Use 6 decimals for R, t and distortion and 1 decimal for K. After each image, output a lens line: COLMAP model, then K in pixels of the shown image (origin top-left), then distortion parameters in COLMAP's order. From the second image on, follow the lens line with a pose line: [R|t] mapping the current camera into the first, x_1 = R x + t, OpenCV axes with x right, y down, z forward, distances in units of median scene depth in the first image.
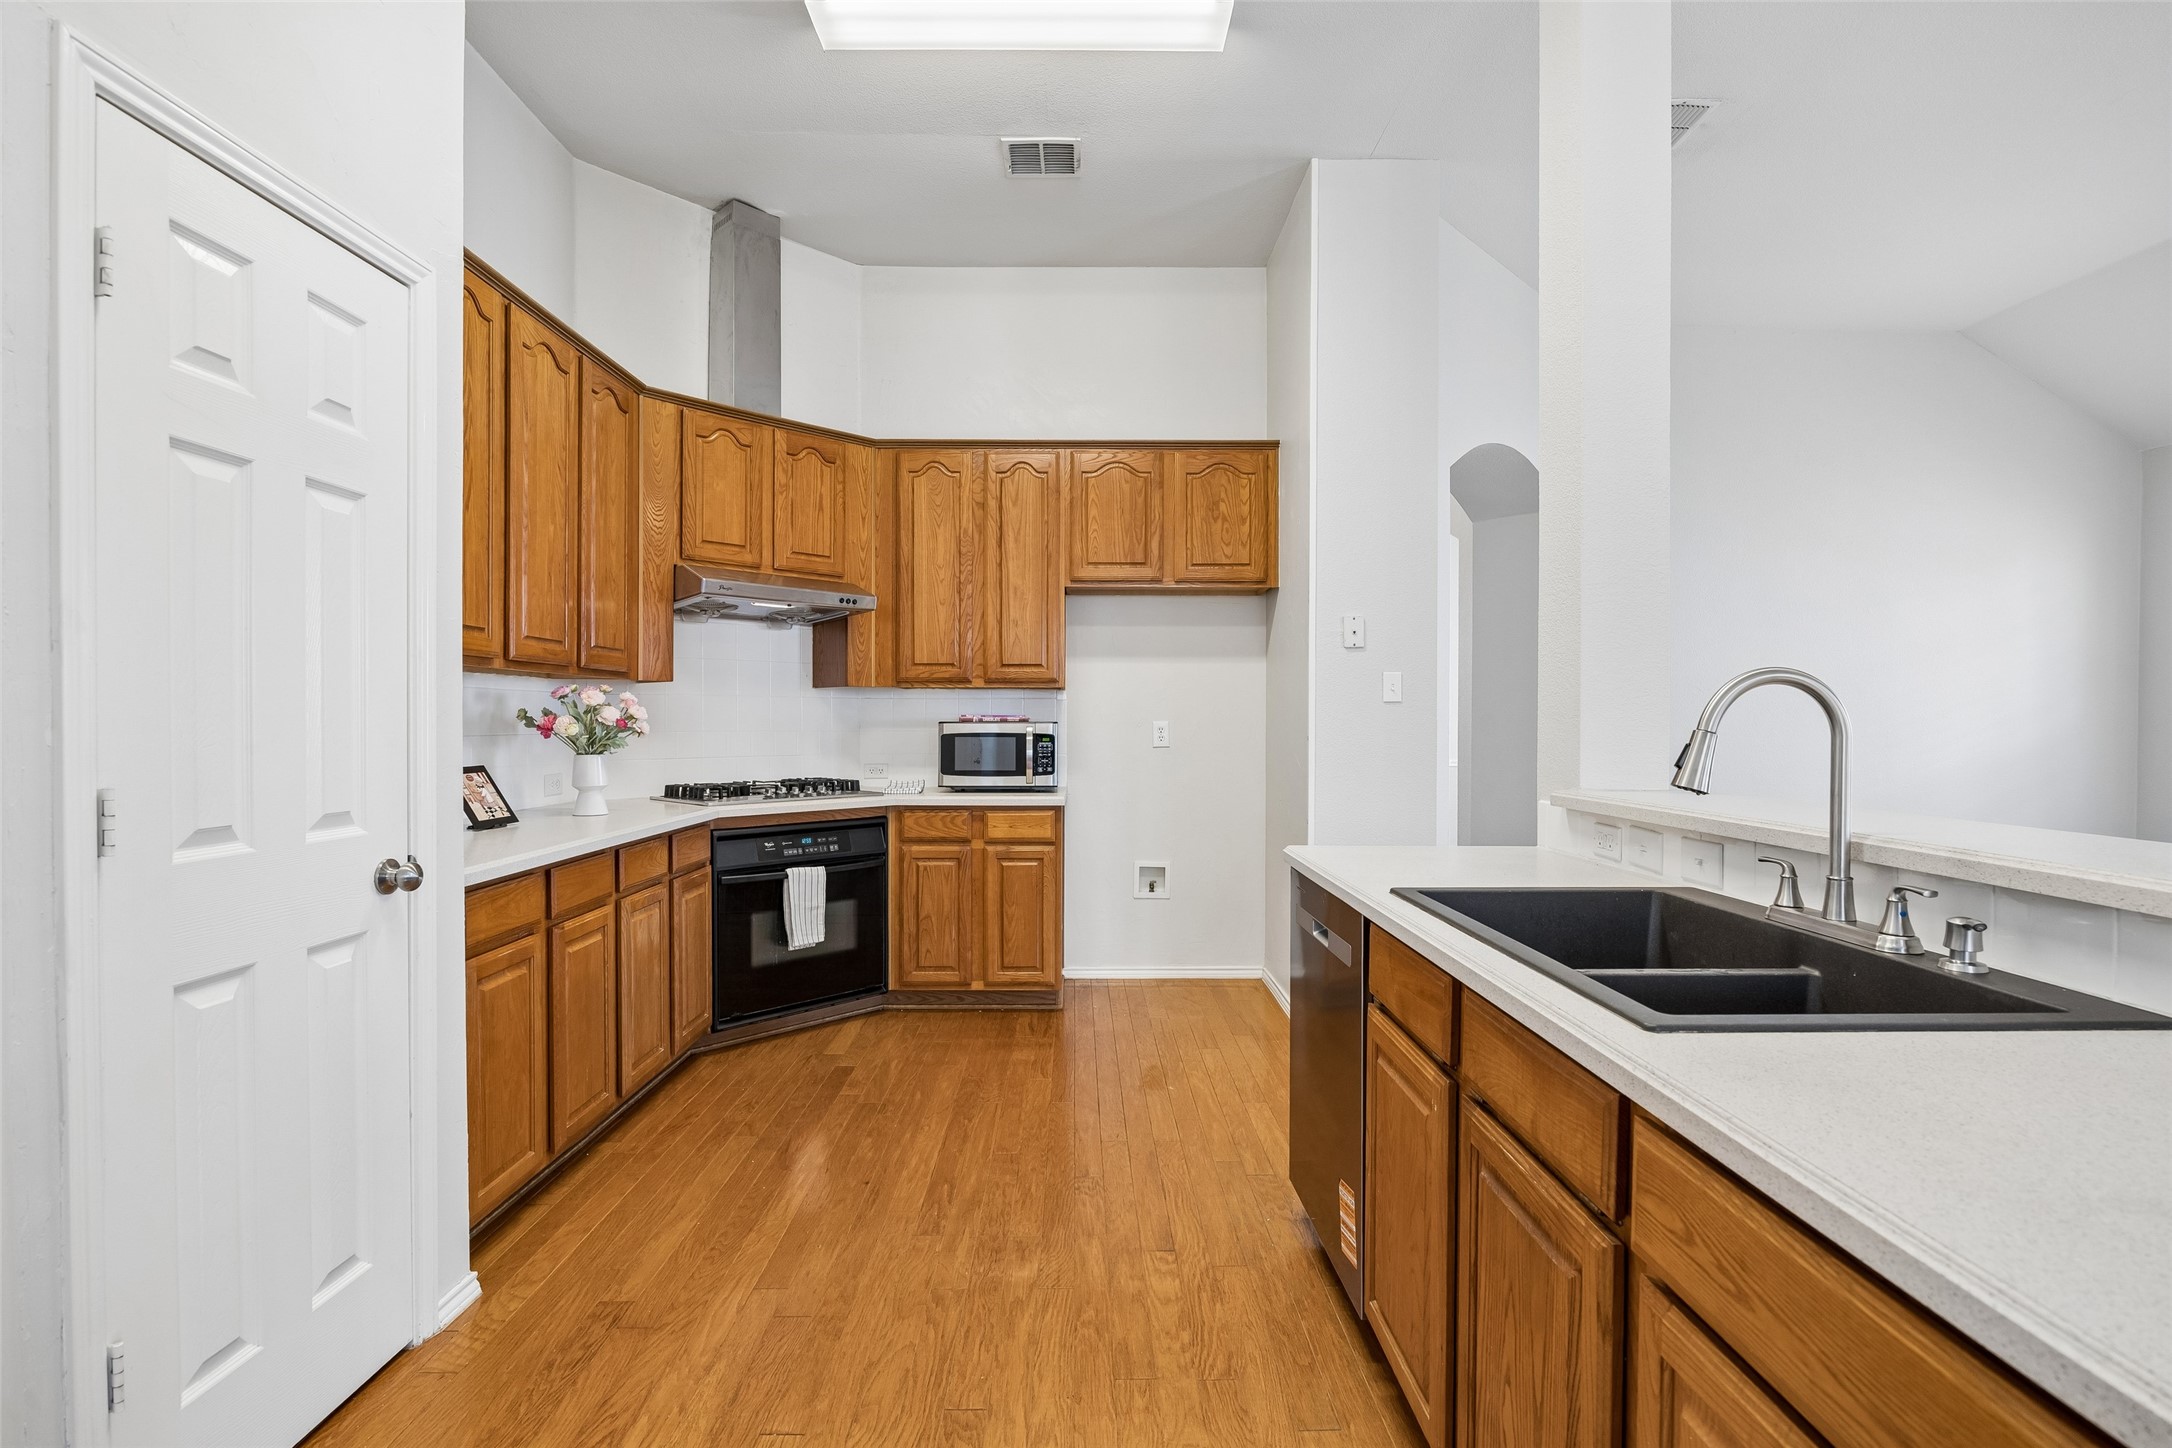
lens RADIAL K [[1021.8, 0, 1071.1], [0, 1021.8, 732.6], [0, 0, 1]] dist [-0.012569, 0.000013]
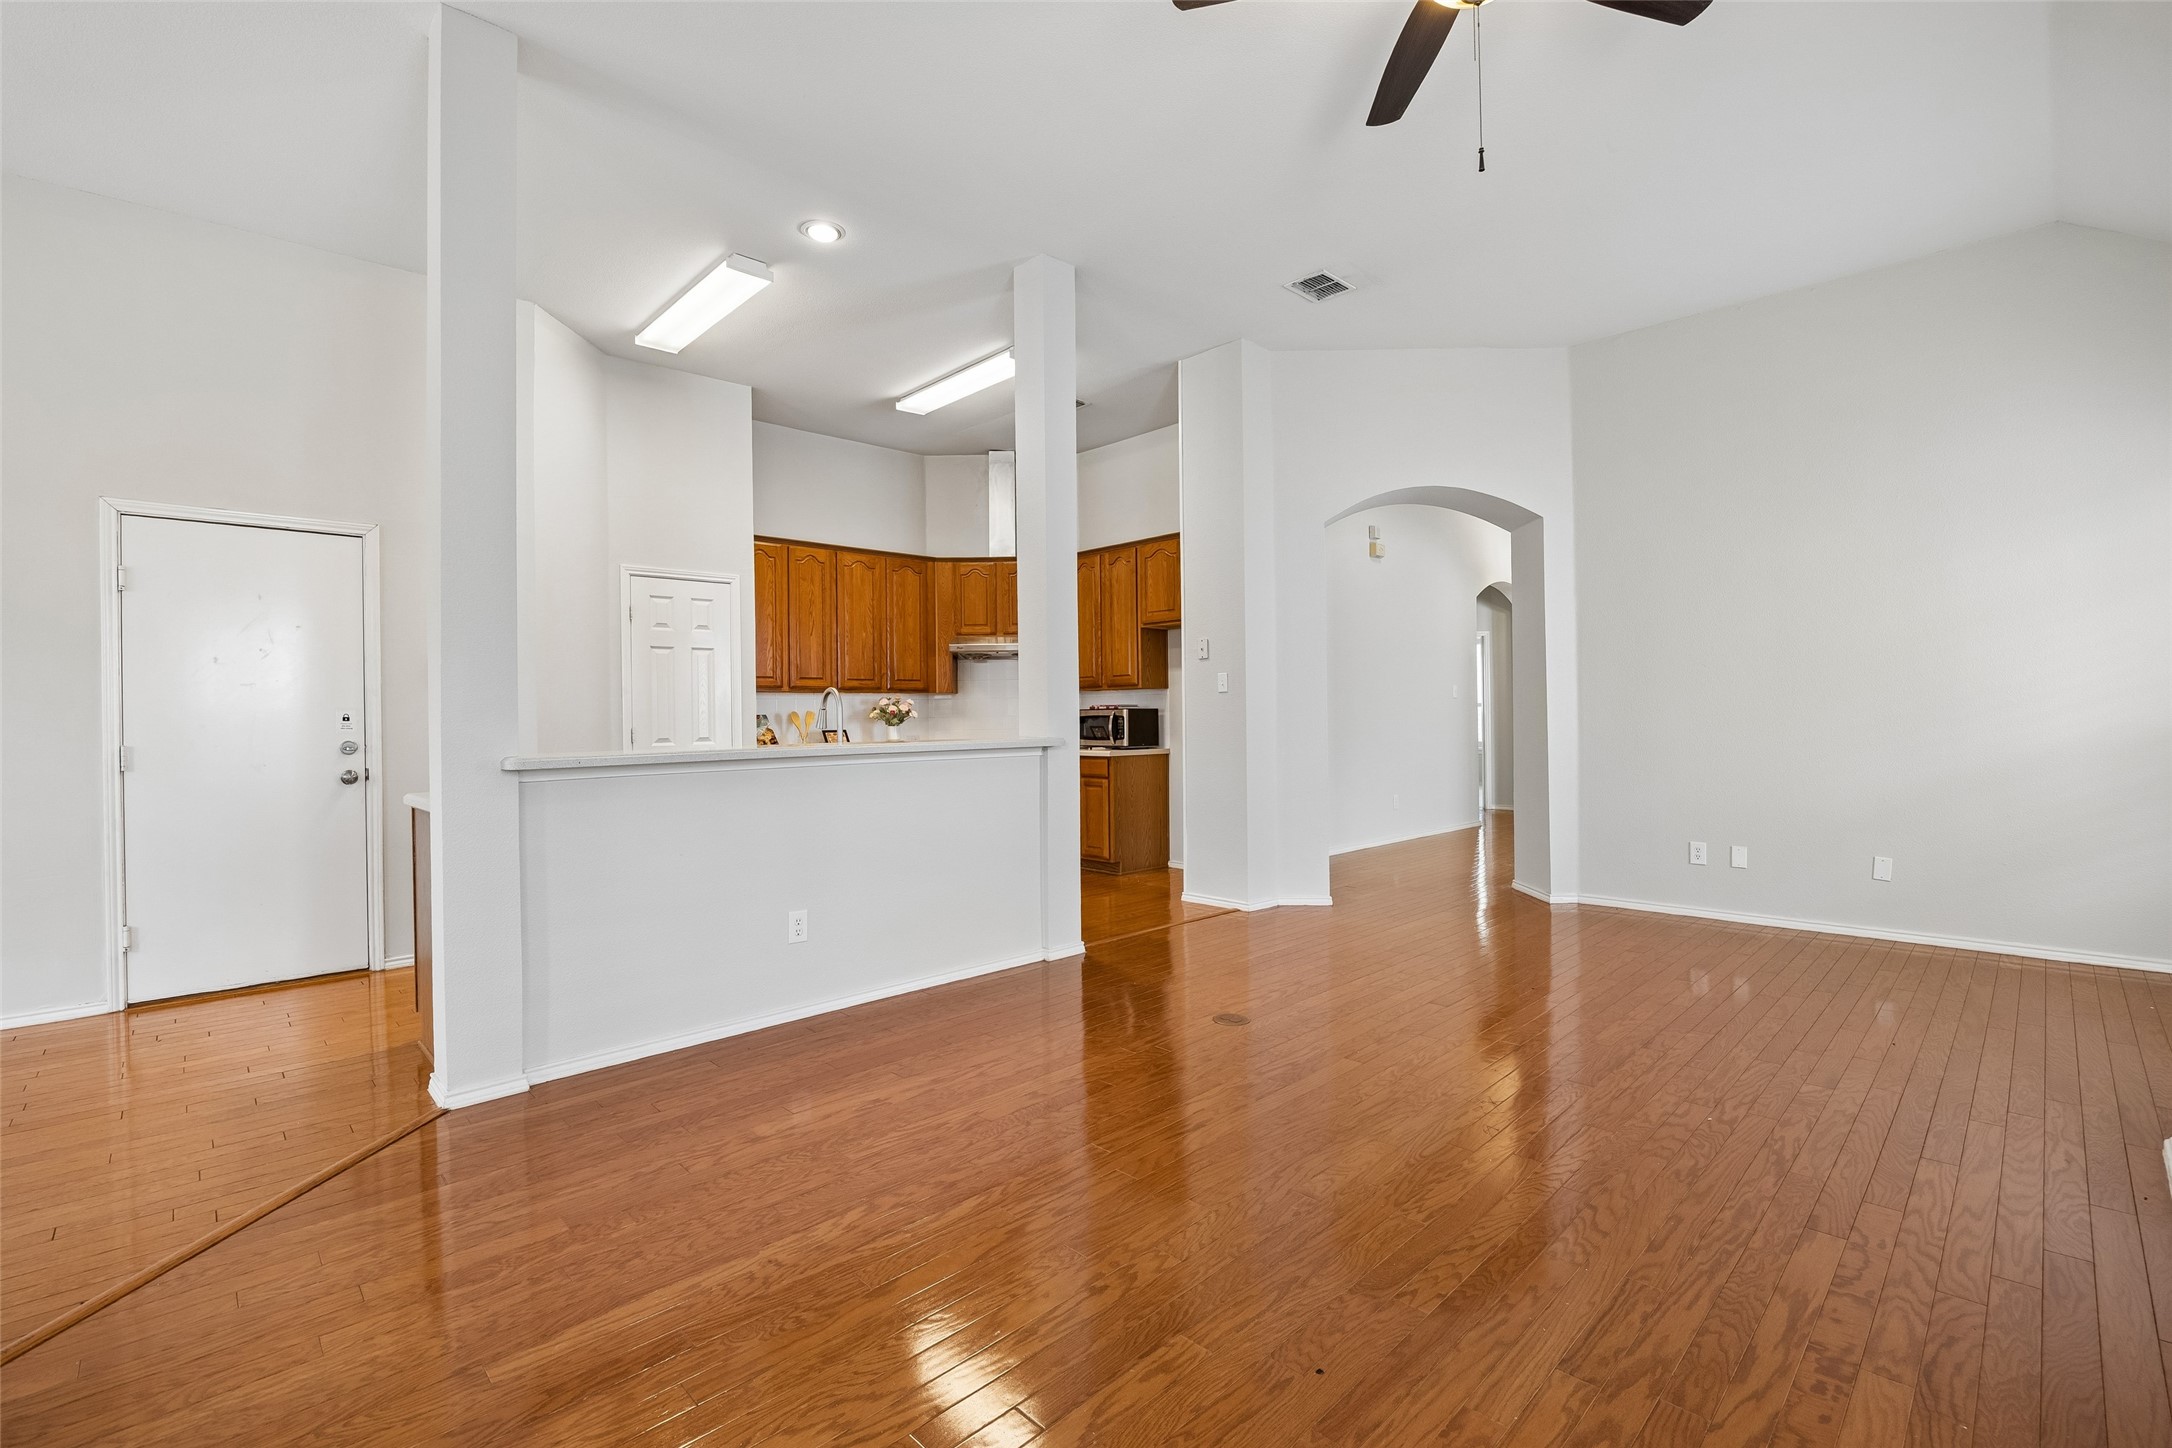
lens RADIAL K [[951.2, 0, 1064.4], [0, 951.2, 714.9], [0, 0, 1]] dist [-0.014015, -0.000757]
pose [[0.677579, -0.012430, -0.735345, 1.129643], [0.004844, 0.999911, -0.012439, 0.019878], [0.735434, 0.004866, 0.677578, -0.151039]]
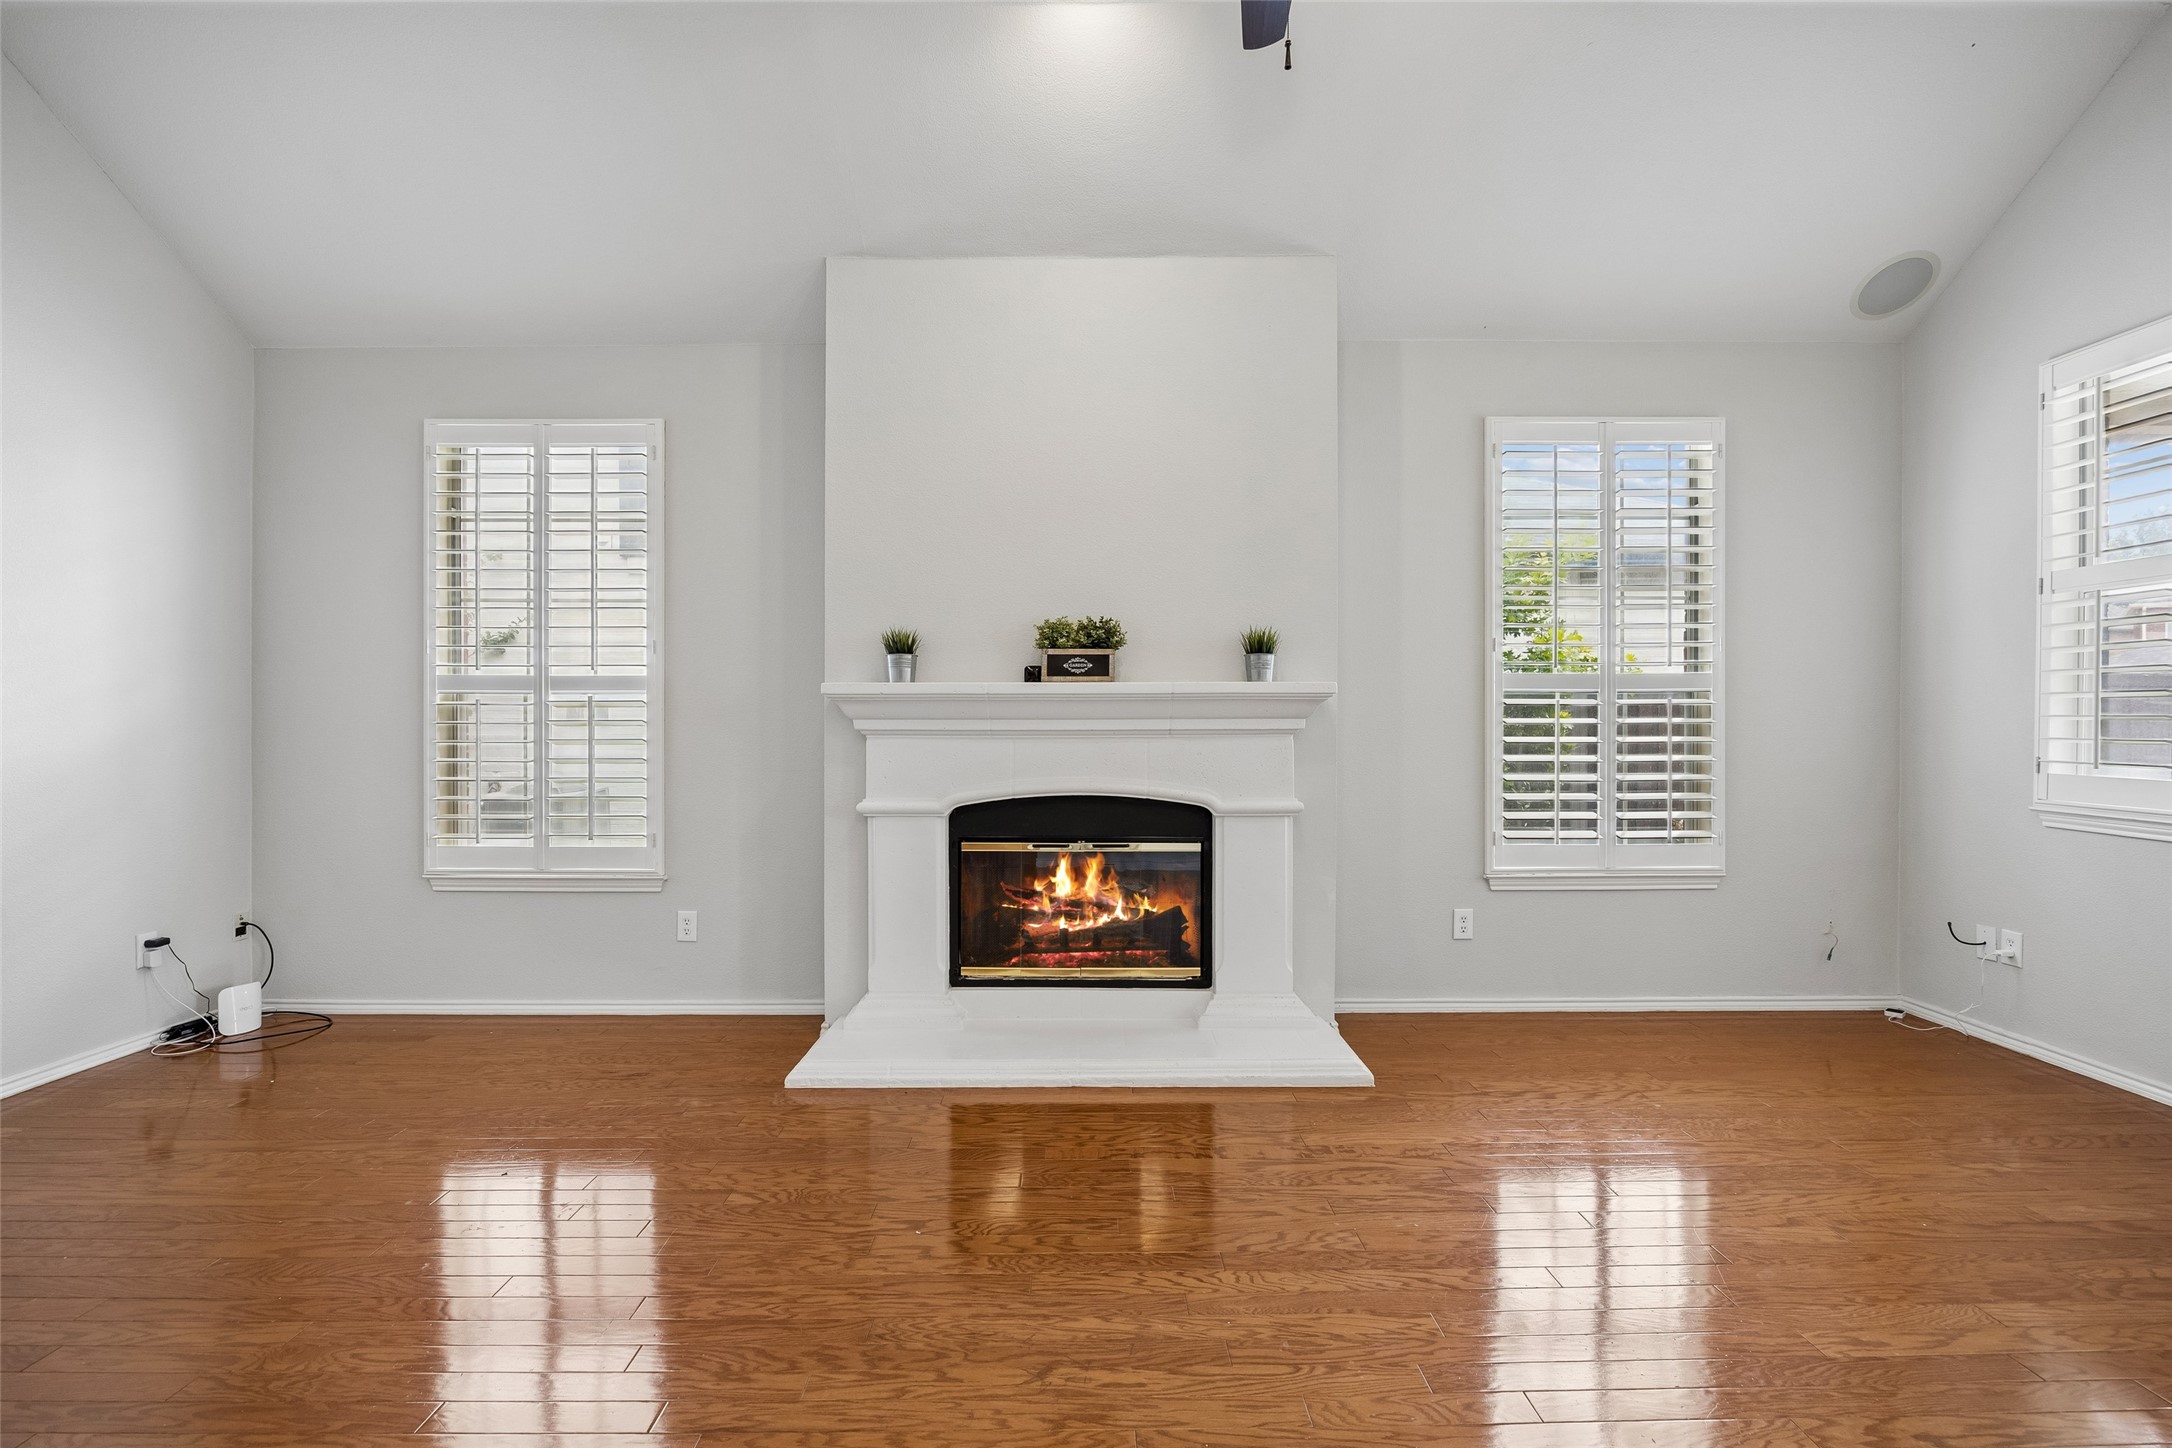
lens RADIAL K [[951.2, 0, 1086.7], [0, 951.2, 735.9], [0, 0, 1]] dist [-0.014015, -0.000757]
pose [[-0.004095, -0.008496, 0.999956, 0.463801], [0.012163, 0.999890, 0.008545, 0.010537], [-0.999918, 0.012197, -0.003992, 0.478320]]
